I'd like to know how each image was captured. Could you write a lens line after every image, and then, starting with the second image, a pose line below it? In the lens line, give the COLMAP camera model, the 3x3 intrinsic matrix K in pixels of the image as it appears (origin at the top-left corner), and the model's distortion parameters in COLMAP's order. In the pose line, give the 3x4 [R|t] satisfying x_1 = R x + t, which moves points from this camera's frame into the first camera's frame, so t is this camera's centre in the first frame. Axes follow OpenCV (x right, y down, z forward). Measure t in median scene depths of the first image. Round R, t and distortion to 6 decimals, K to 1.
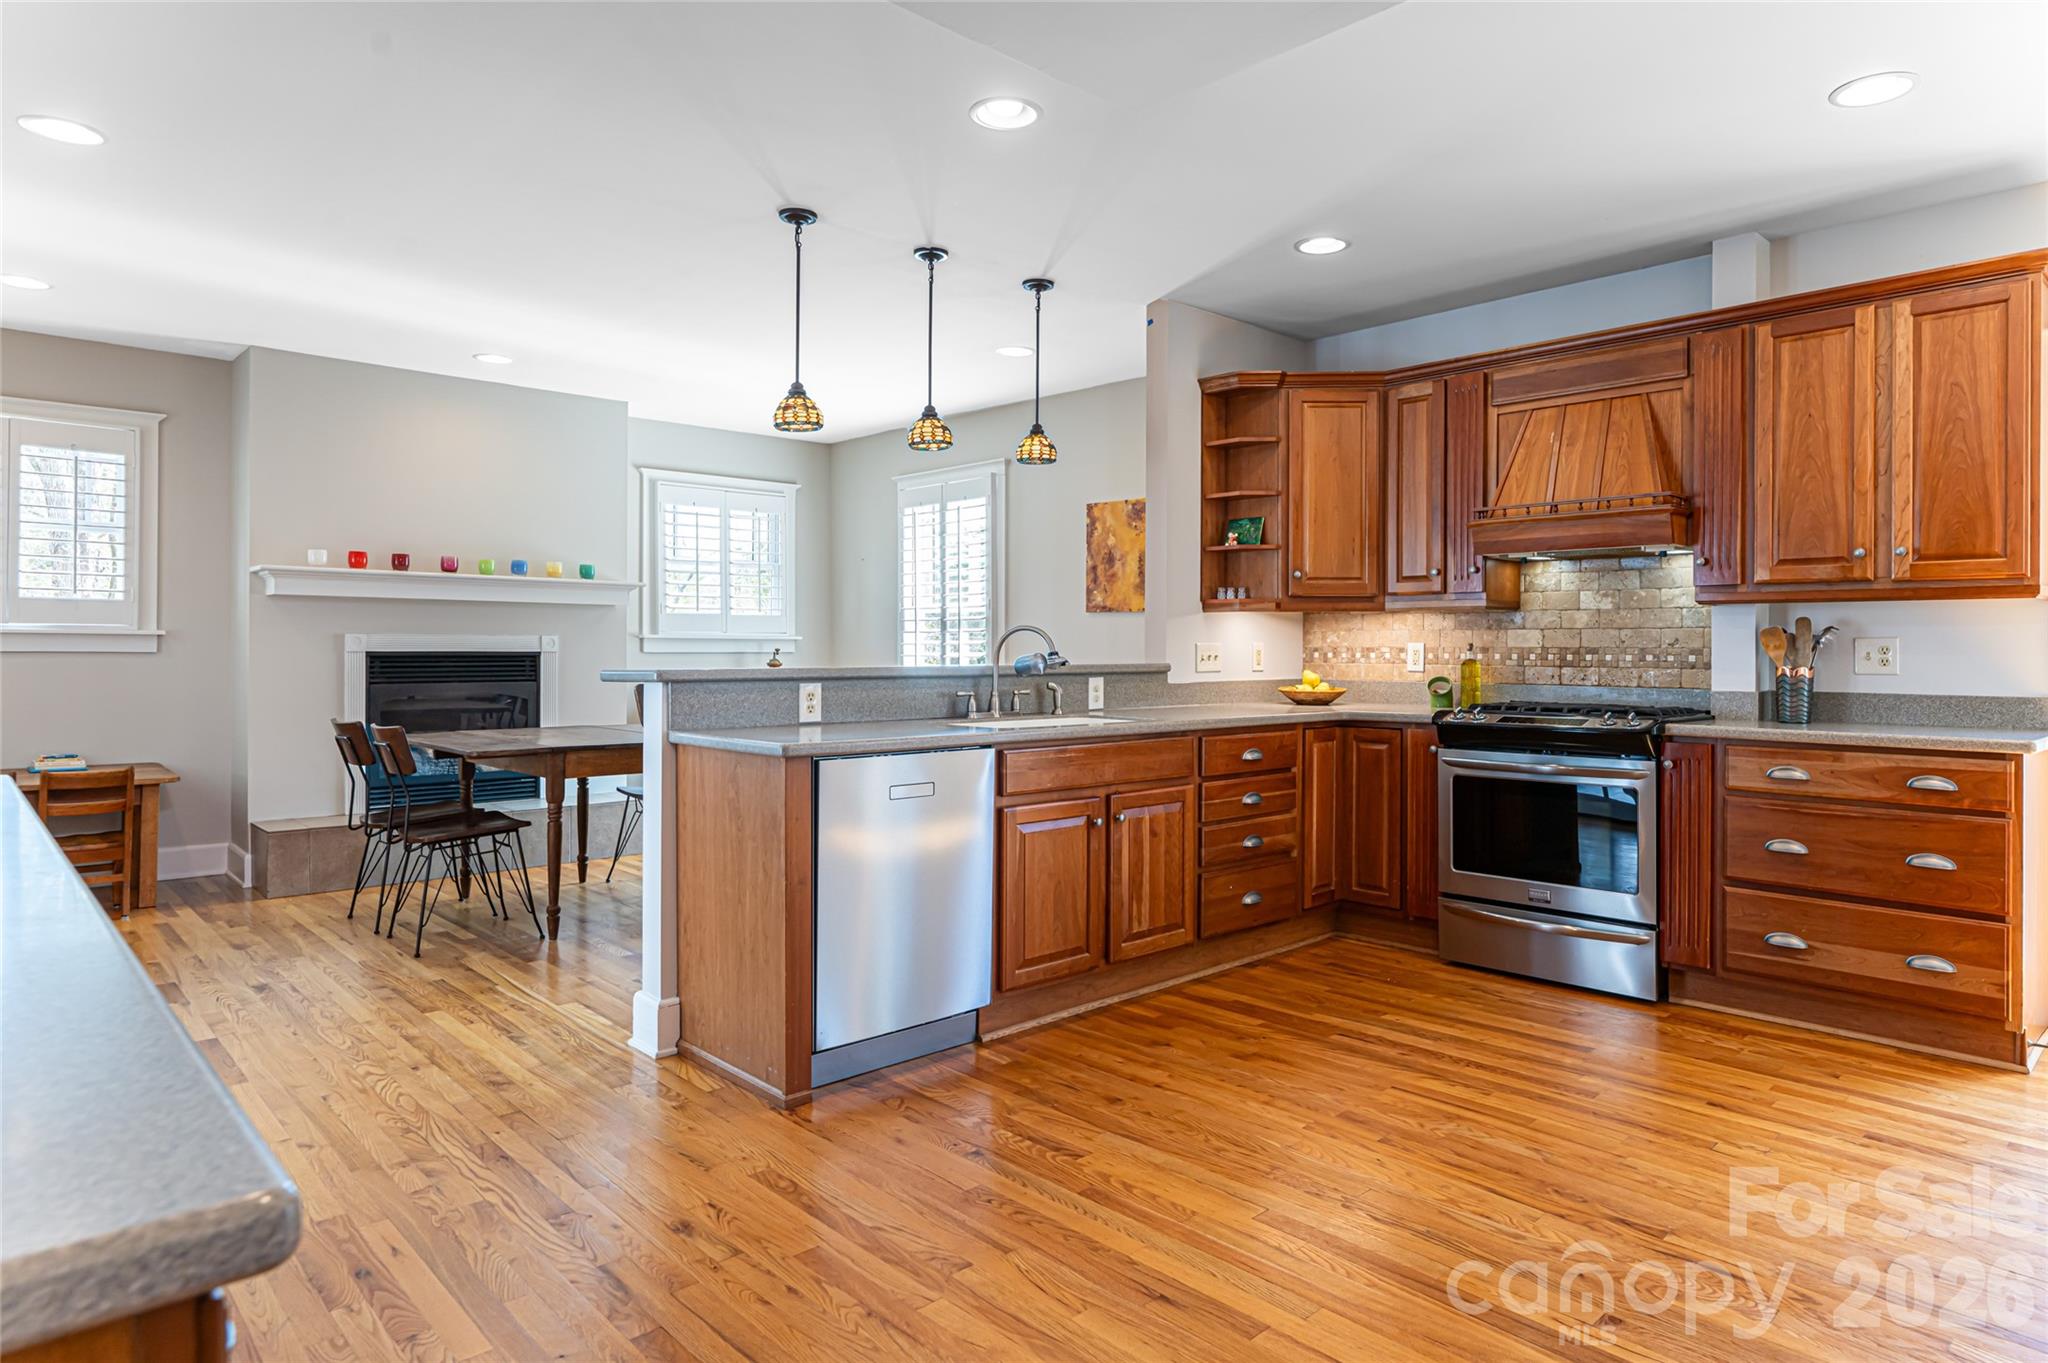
lens RADIAL K [[1183.0, 0, 1066.5], [0, 1183.0, 641.5], [0, 0, 1]] dist [0.000029, 0.000616]
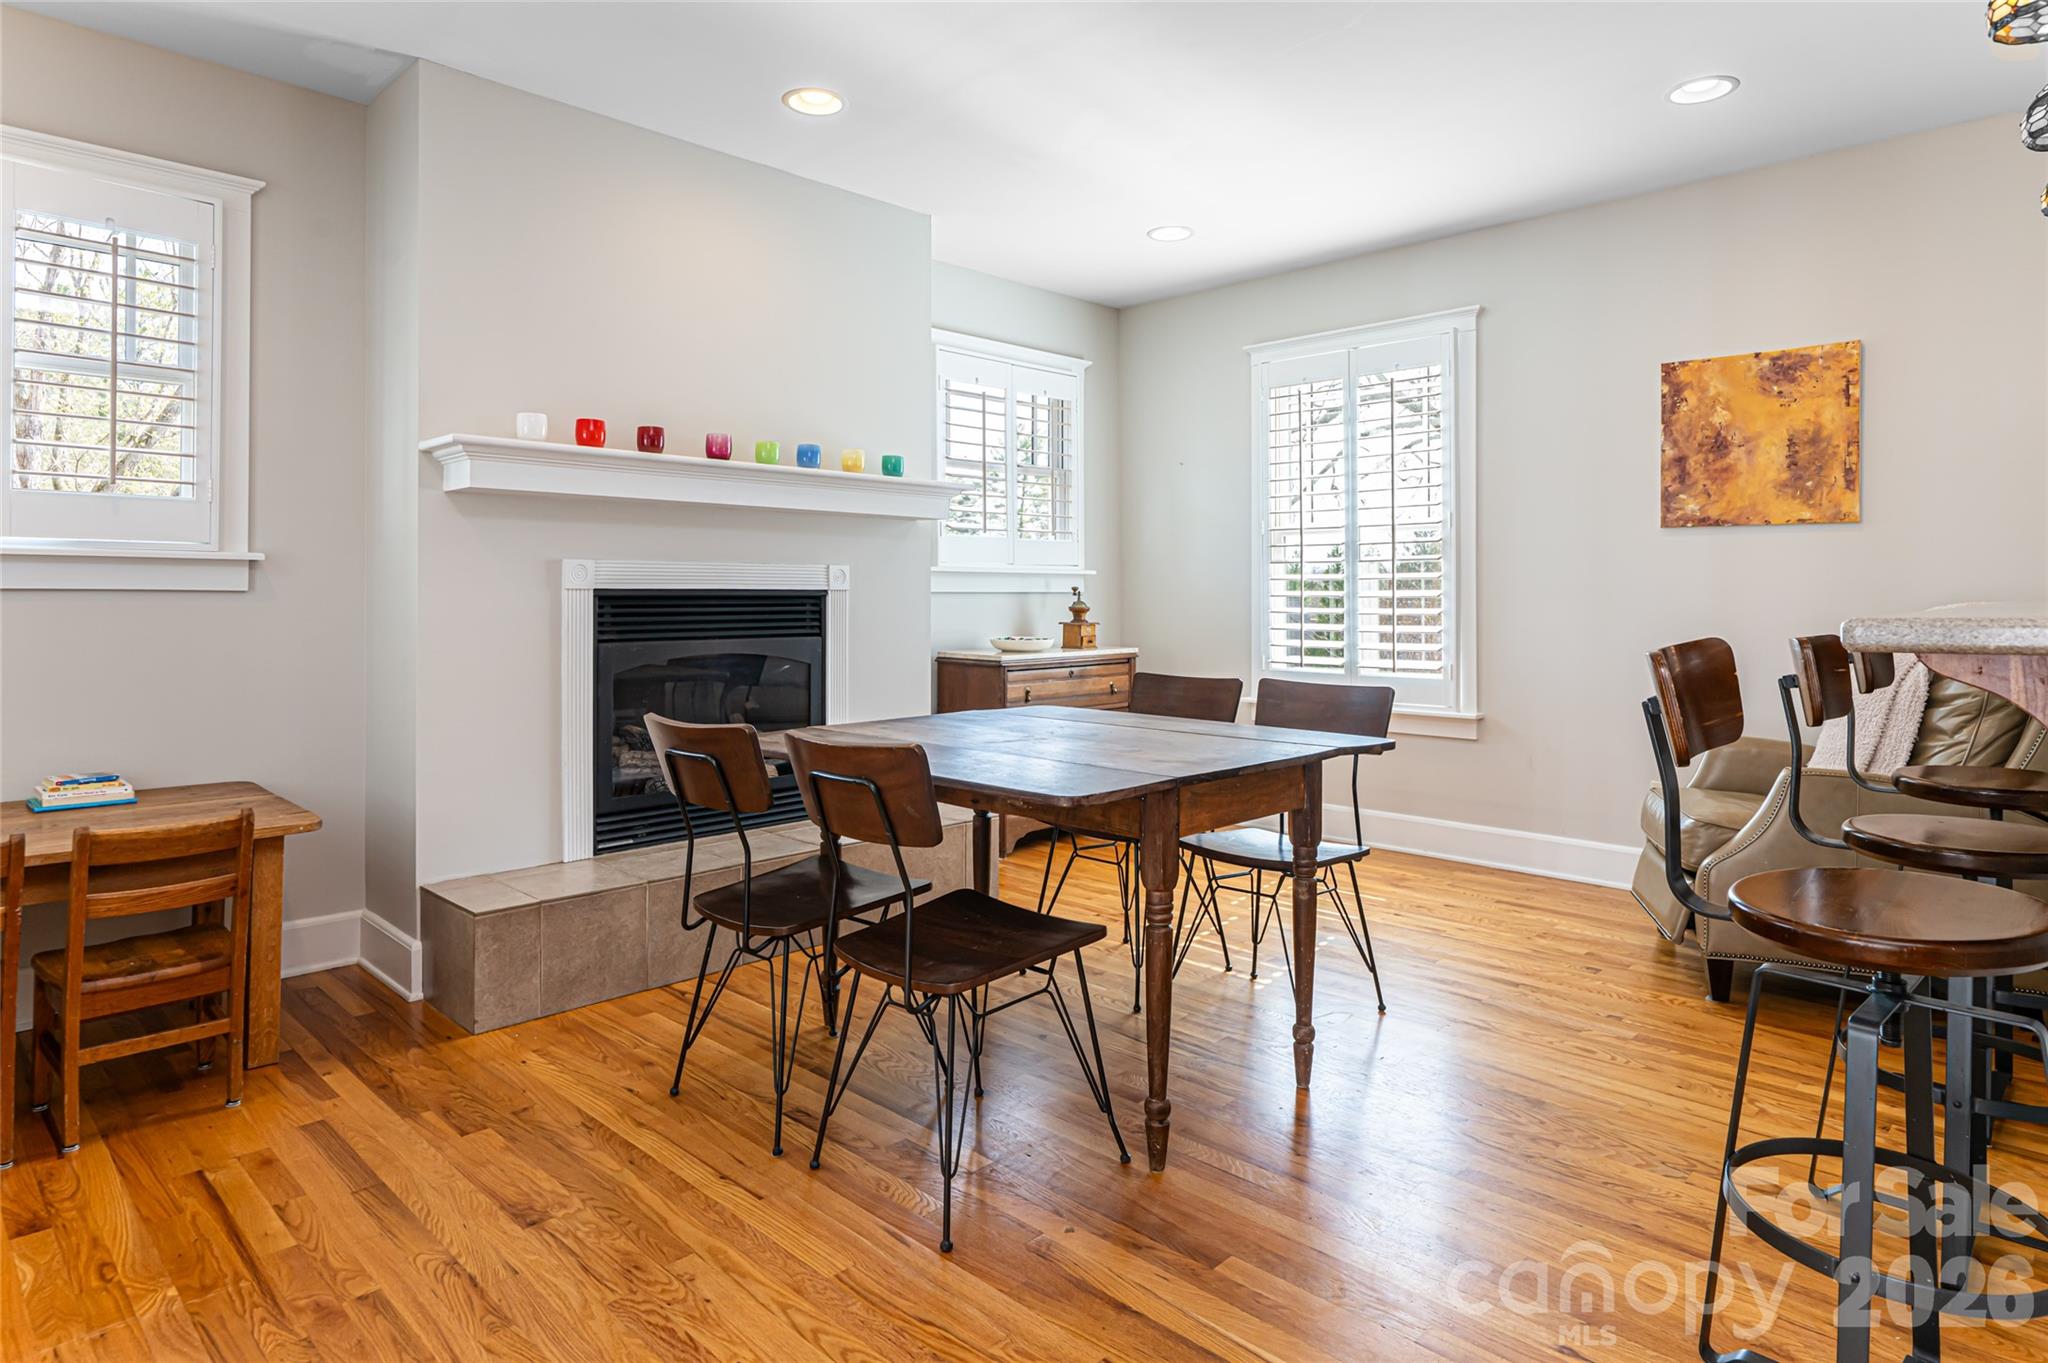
lens RADIAL K [[1140.4, 0, 1027.9], [0, 1140.4, 589.4], [0, 0, 1]] dist [-0.000690, -0.000237]
pose [[0.999308, -0.002753, 0.037106, -0.392618], [0.002731, 0.999996, 0.000635, 0.009074], [-0.037108, -0.000533, 0.999311, 0.412691]]
